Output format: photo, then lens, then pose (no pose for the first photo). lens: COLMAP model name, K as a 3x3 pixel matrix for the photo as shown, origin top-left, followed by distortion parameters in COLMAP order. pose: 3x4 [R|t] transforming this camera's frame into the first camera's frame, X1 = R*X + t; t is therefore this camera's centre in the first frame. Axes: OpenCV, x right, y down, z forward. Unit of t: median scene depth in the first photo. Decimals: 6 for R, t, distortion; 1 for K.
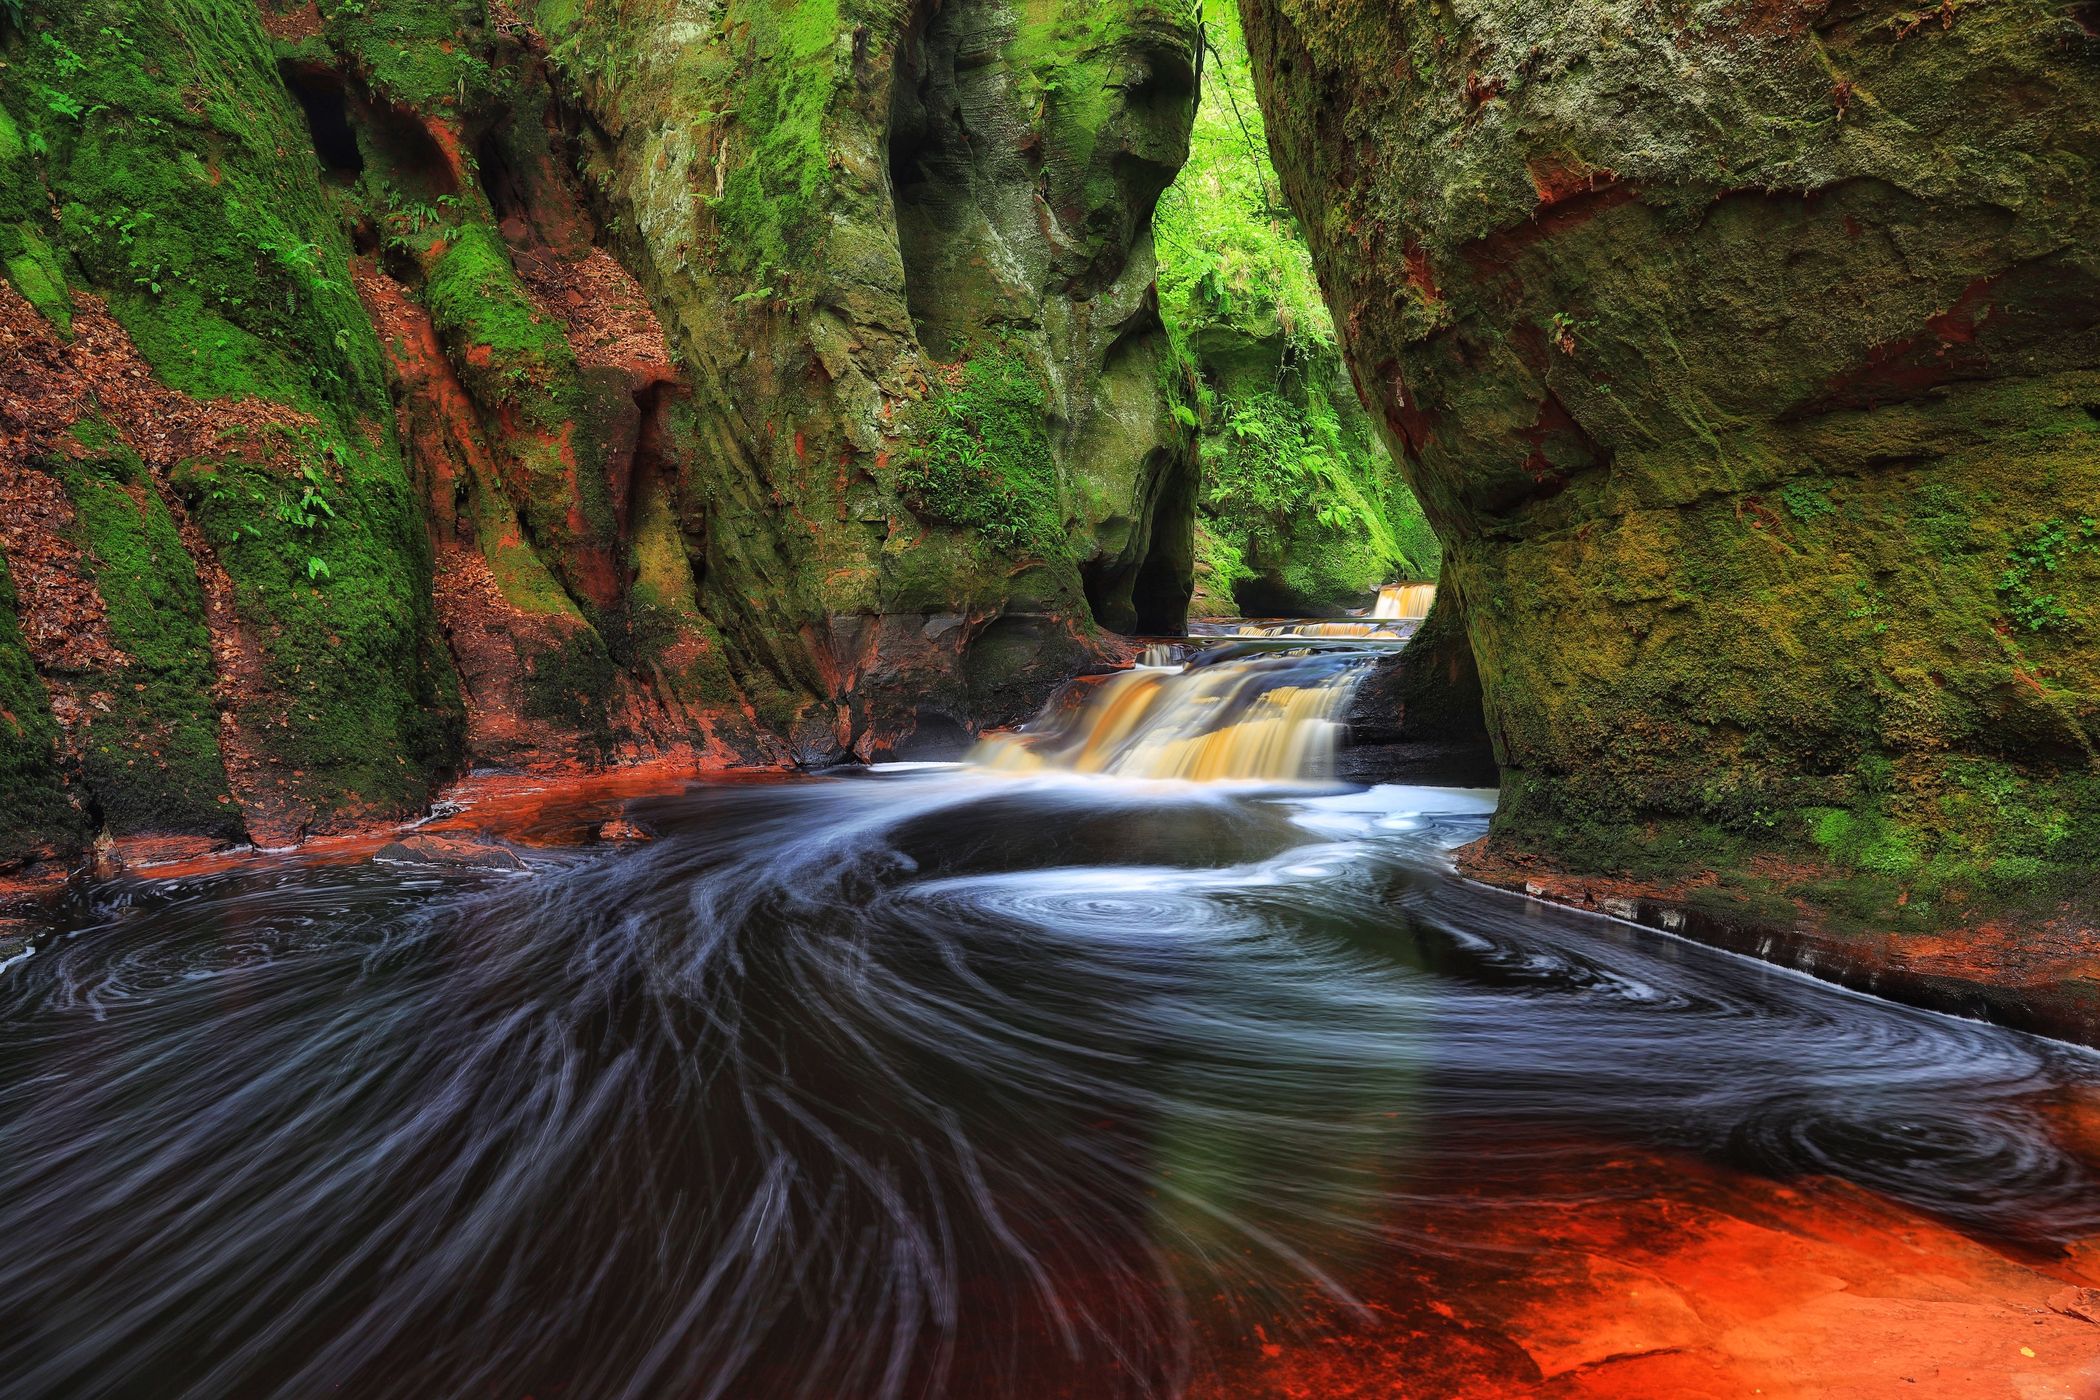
lens RADIAL K [[1404.4, 0, 1051.6], [0, 1404.4, 708.3], [0, 0, 1]] dist [-0.004798, 0.009866]
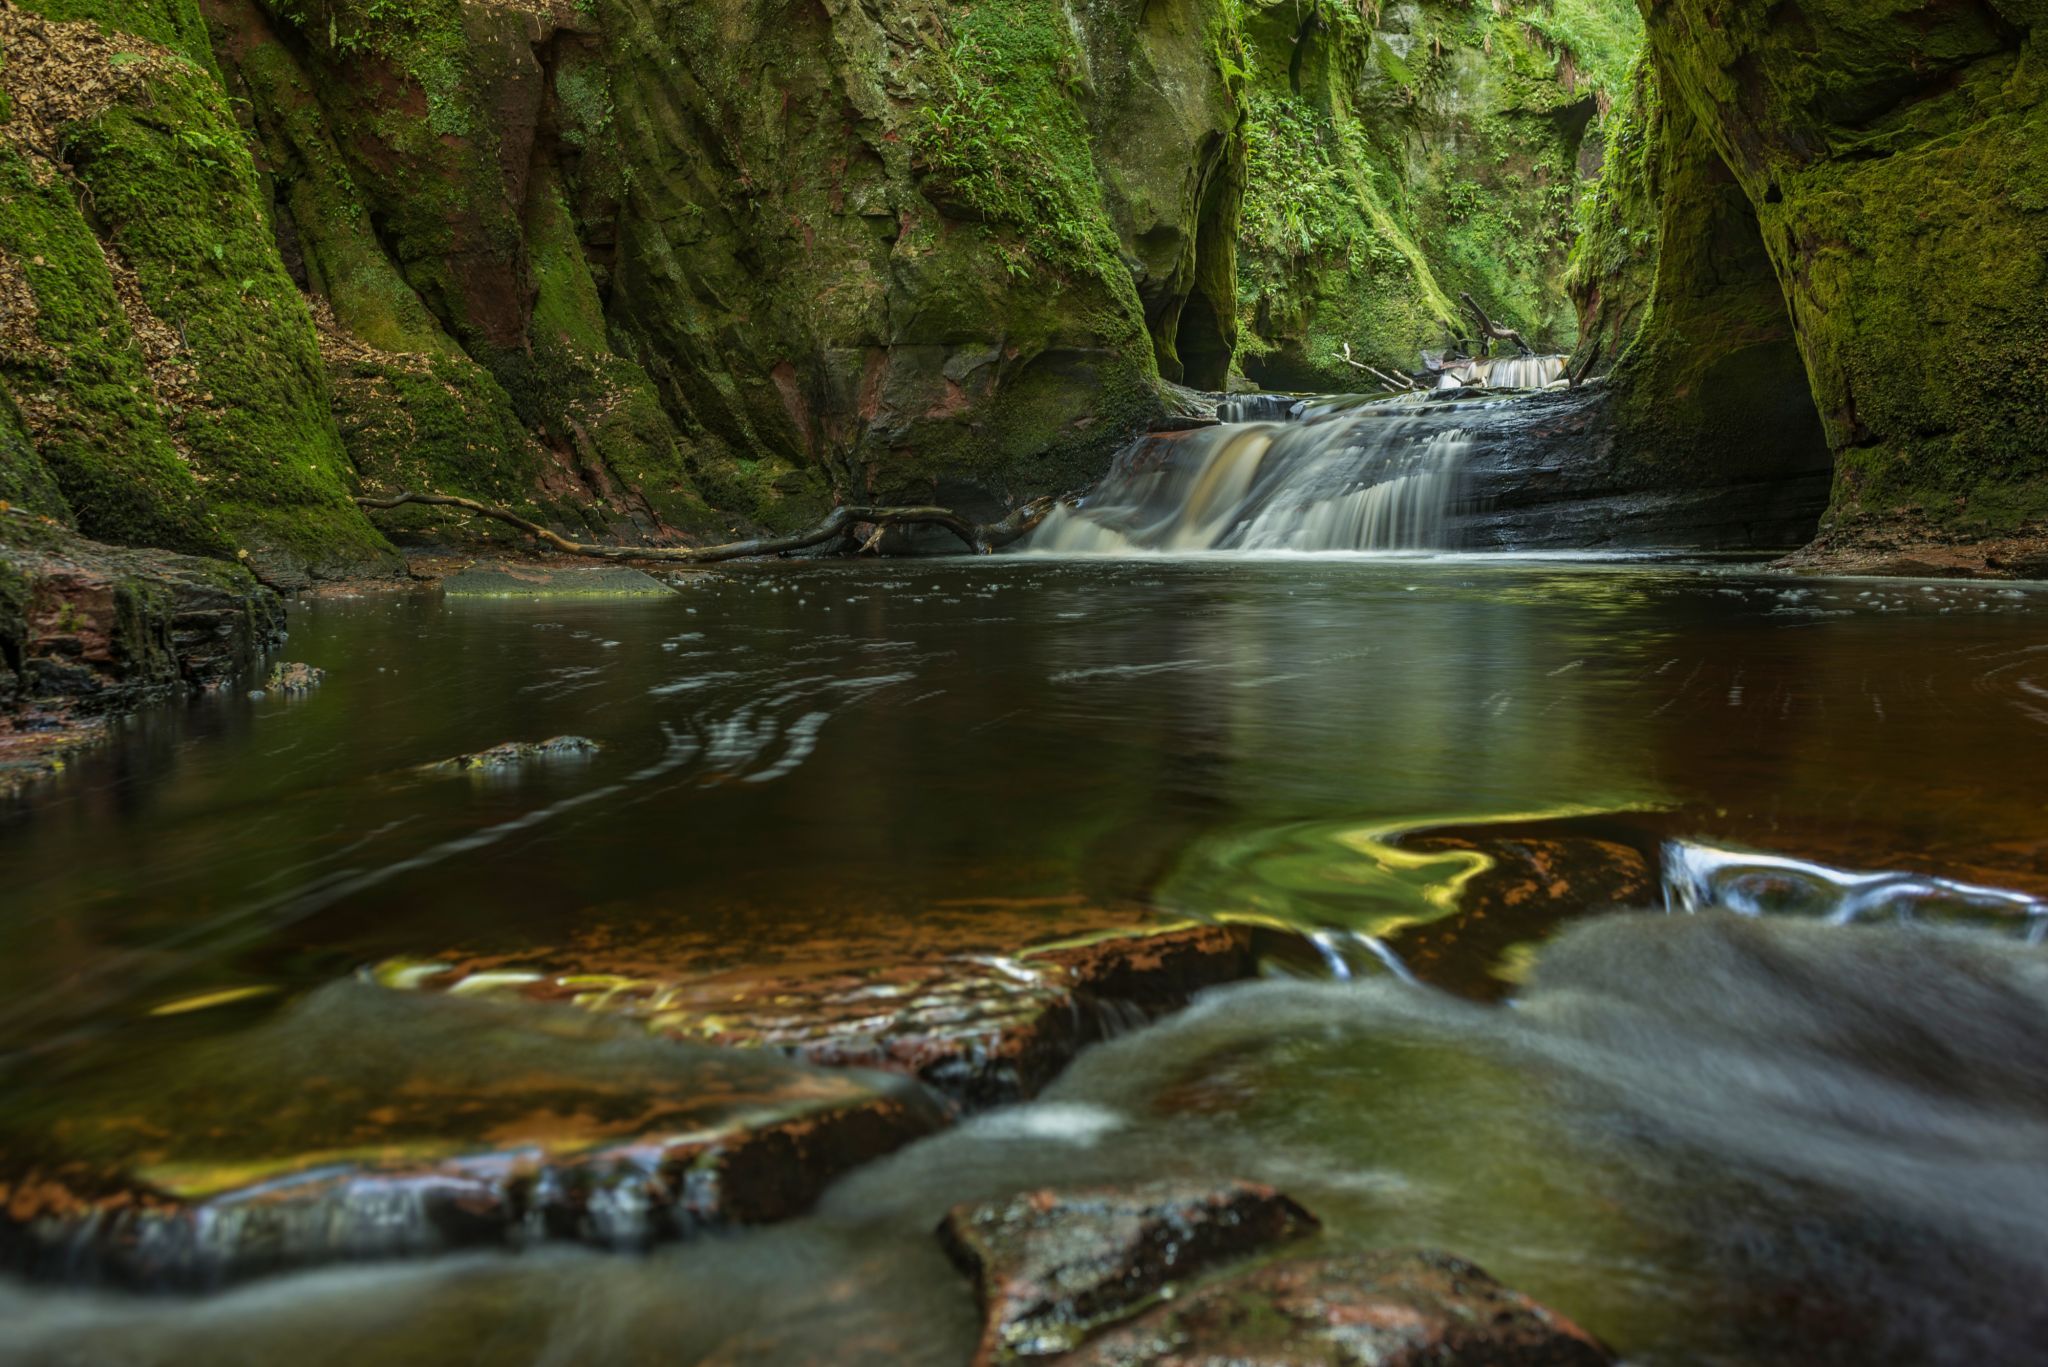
lens RADIAL K [[2176.2, 0, 1024.0], [0, 2176.2, 683.5], [0, 0, 1]] dist [-0.112644, 0.107540]
pose [[0.995820, -0.027260, 0.087171, -0.158001], [0.024715, 0.999240, 0.030146, 0.076356], [-0.087926, -0.027866, 0.995737, -0.122968]]
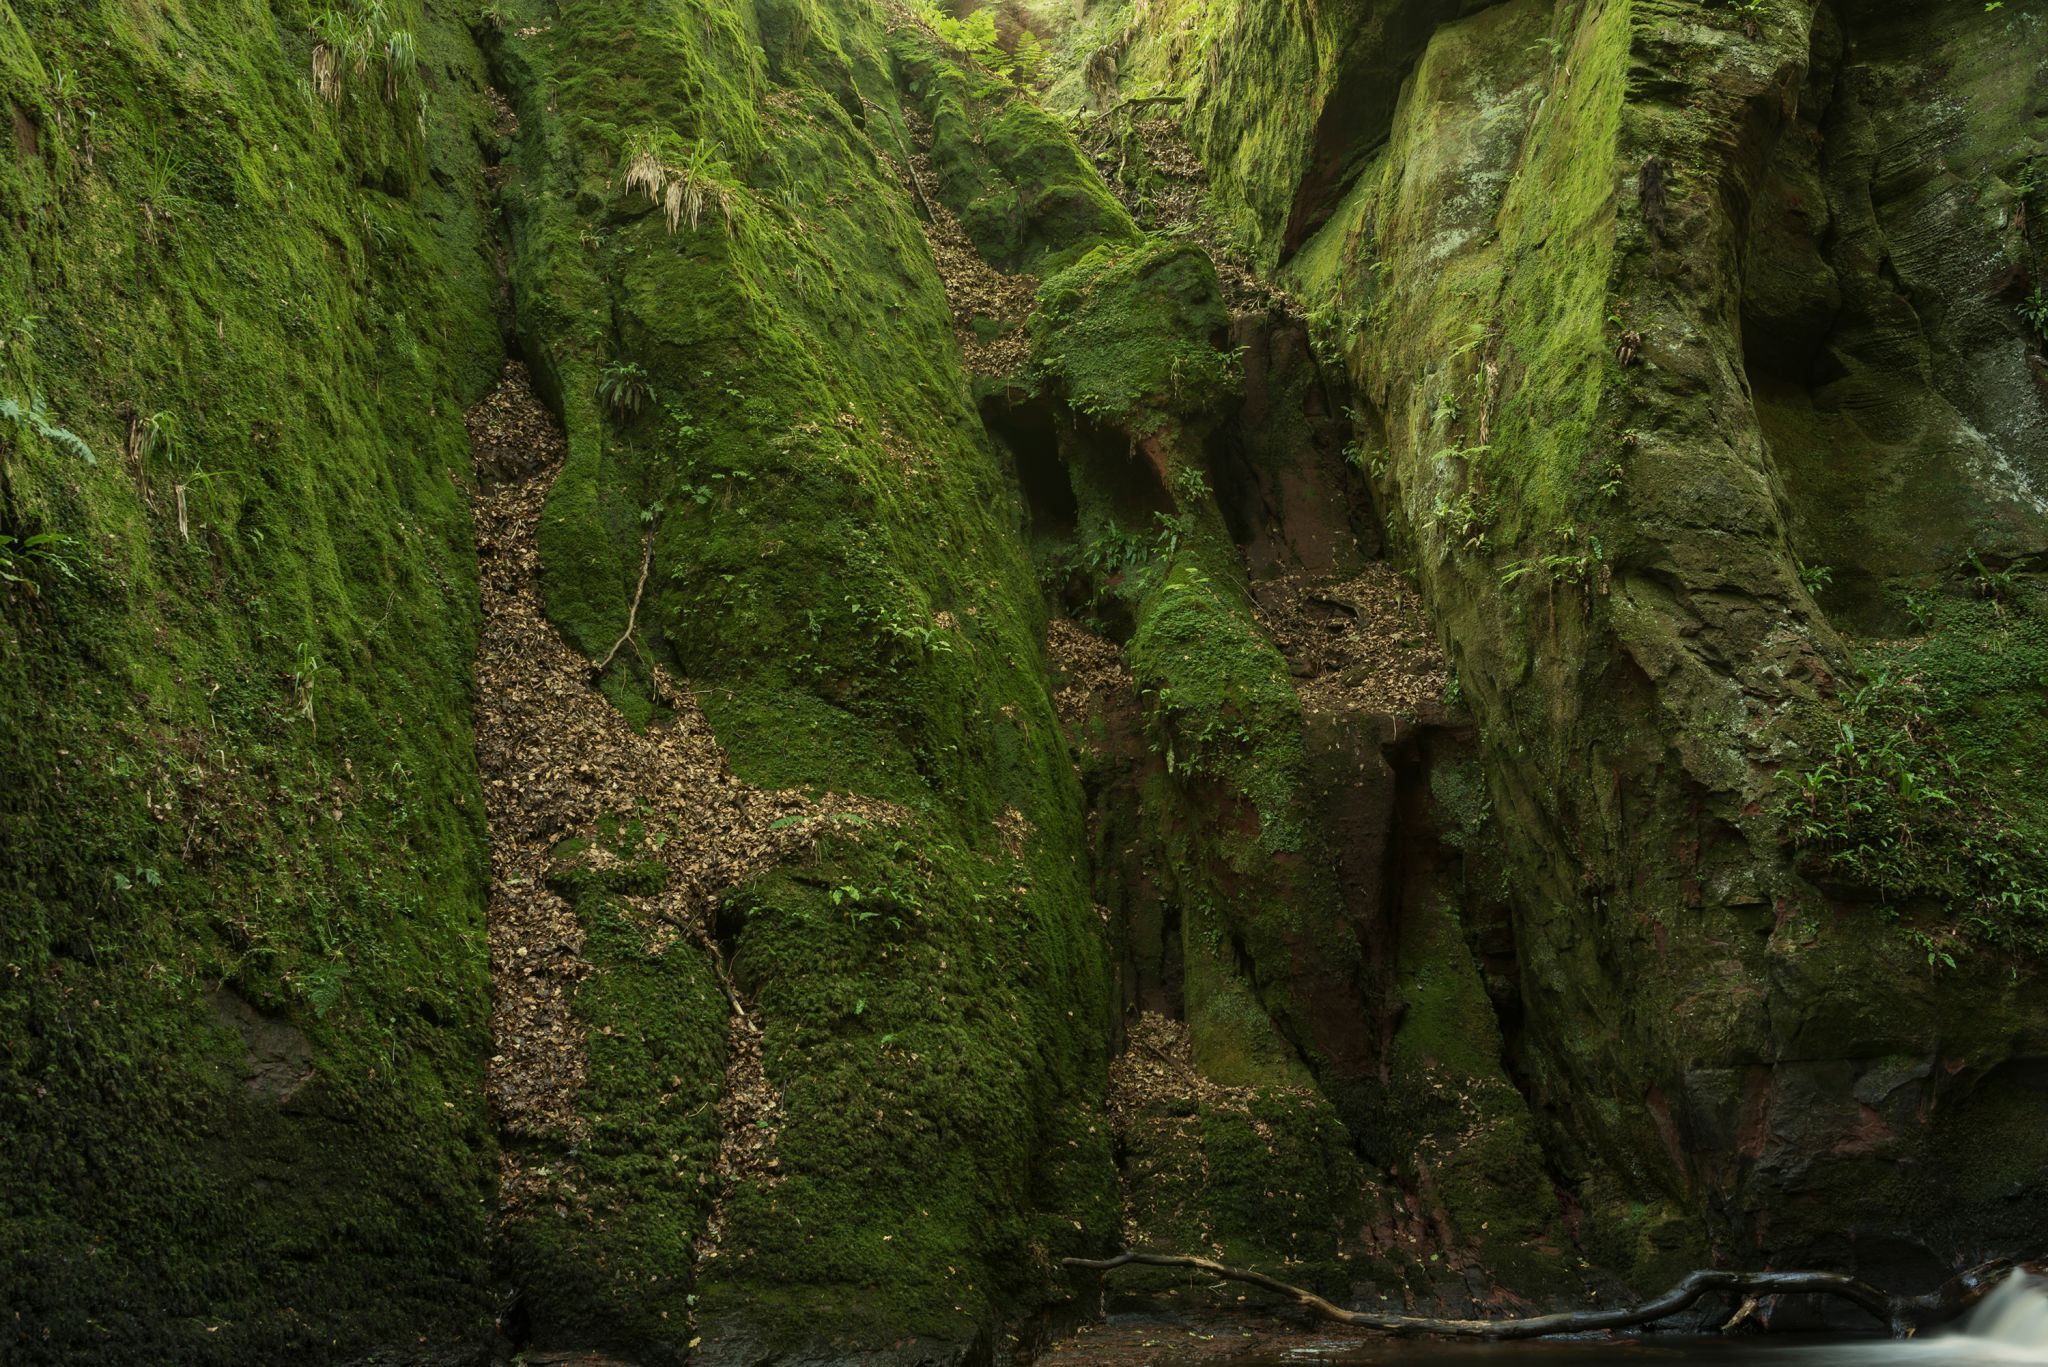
lens RADIAL K [[2122.7, 0, 1032.0], [0, 2122.7, 678.8], [0, 0, 1]] dist [-0.113286, 0.092835]
pose [[0.827414, -0.138493, -0.544248, 0.118585], [-0.022859, 0.960007, -0.279041, 0.029228], [0.561127, 0.243323, 0.791157, 0.108287]]
